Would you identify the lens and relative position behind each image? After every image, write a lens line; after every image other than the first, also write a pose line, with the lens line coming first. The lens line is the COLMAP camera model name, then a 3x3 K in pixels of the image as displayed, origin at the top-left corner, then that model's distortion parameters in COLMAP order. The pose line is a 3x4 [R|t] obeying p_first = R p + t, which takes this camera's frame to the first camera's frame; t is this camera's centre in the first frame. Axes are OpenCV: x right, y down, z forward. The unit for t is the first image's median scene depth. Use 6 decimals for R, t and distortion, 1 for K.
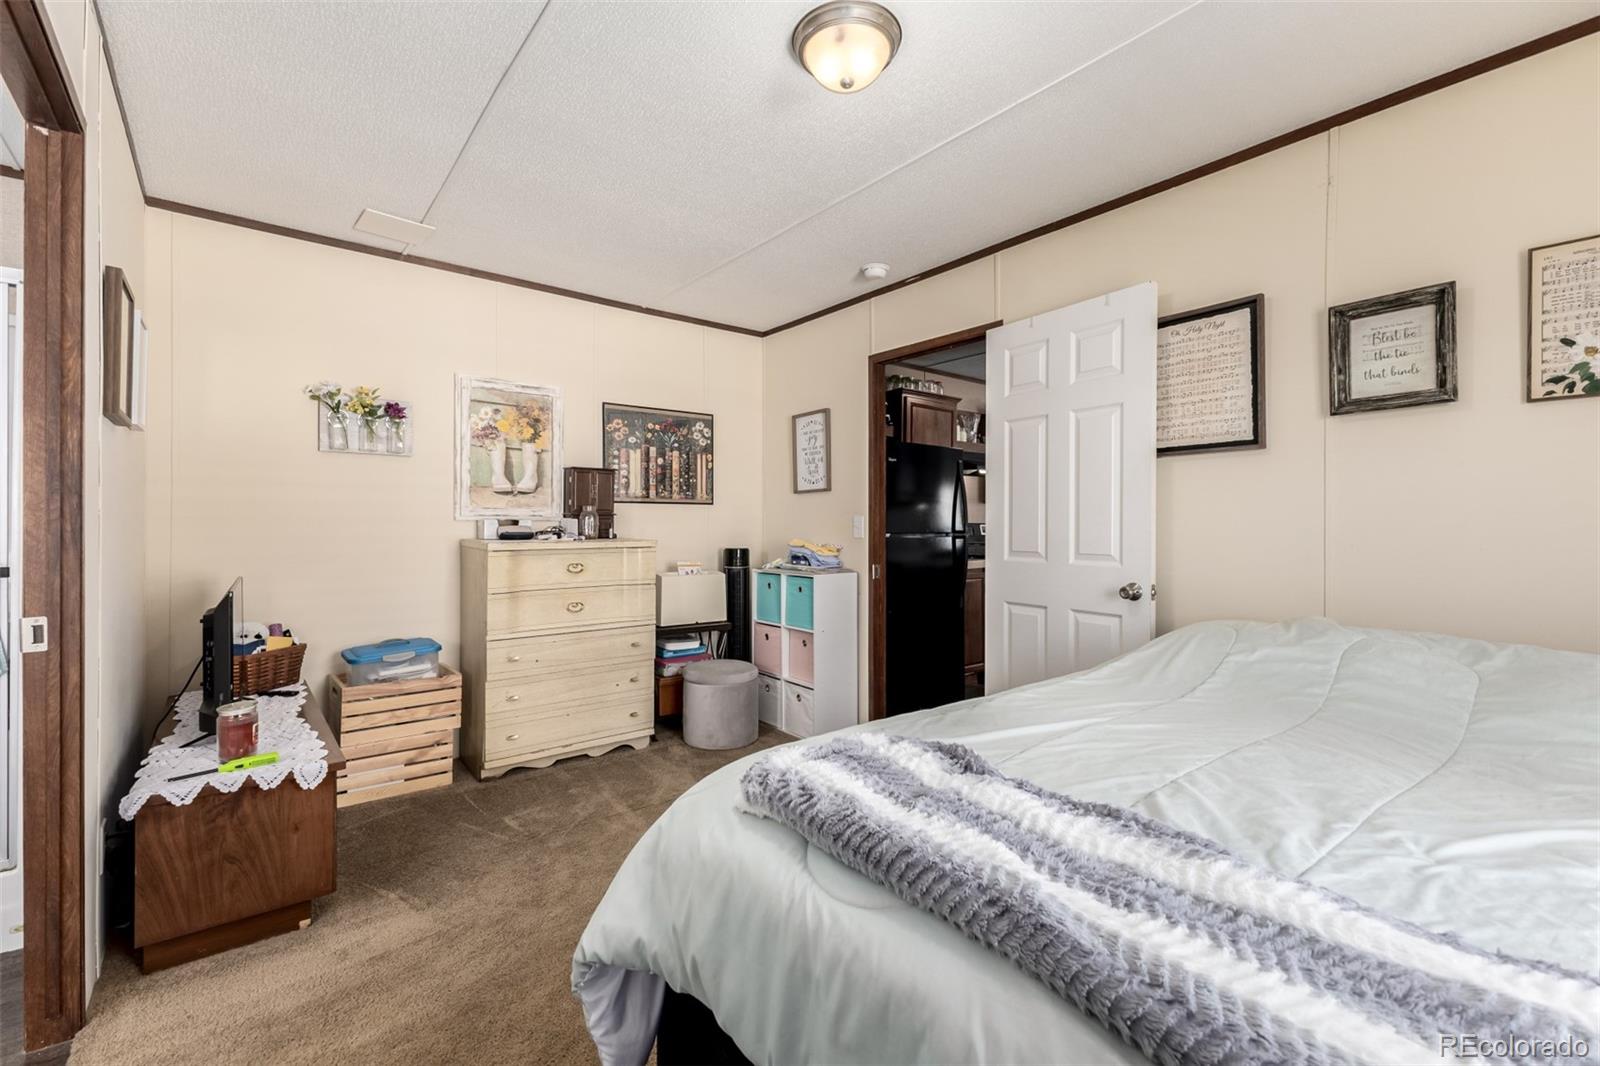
lens RADIAL K [[699.1, 0, 814.2], [0, 699.1, 527.2], [0, 0, 1]] dist [0.012220, -0.002335]
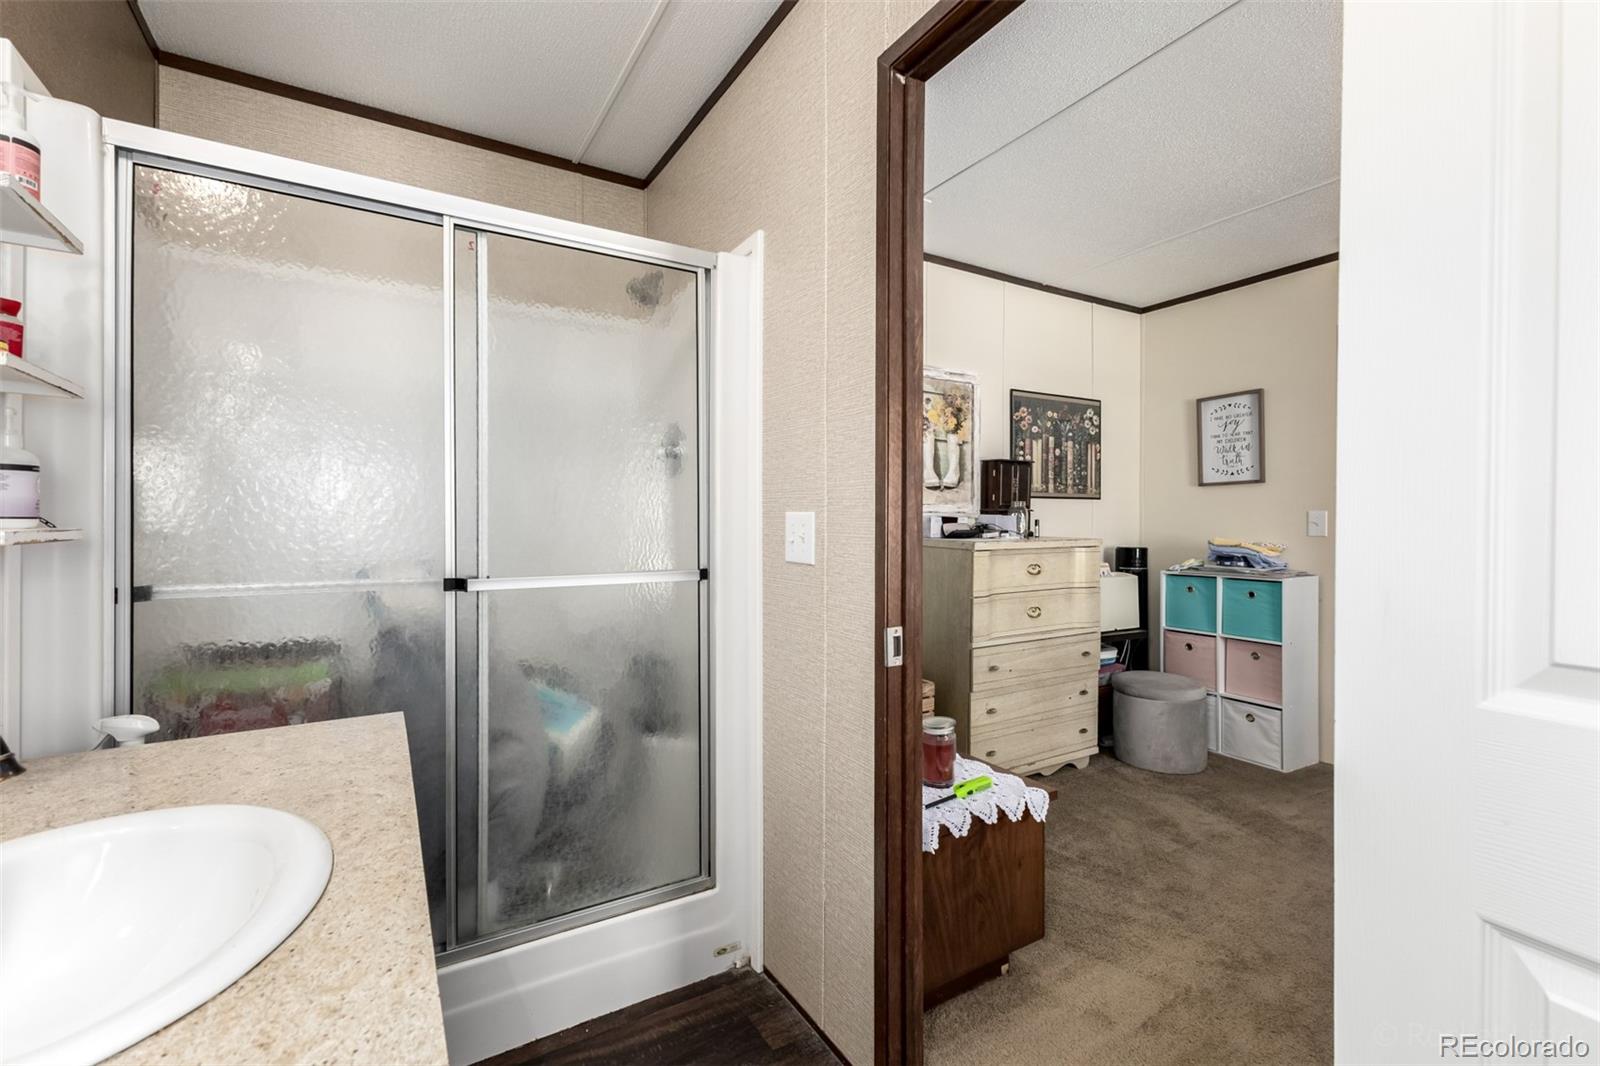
lens RADIAL K [[699.1, 0, 790.3], [0, 699.1, 528.0], [0, 0, 1]] dist [0.012220, -0.002335]
pose [[0.989831, -0.001004, -0.142248, -0.490213], [0.001825, 0.999982, 0.005641, -0.001066], [0.142240, -0.005844, 0.989815, 0.047142]]
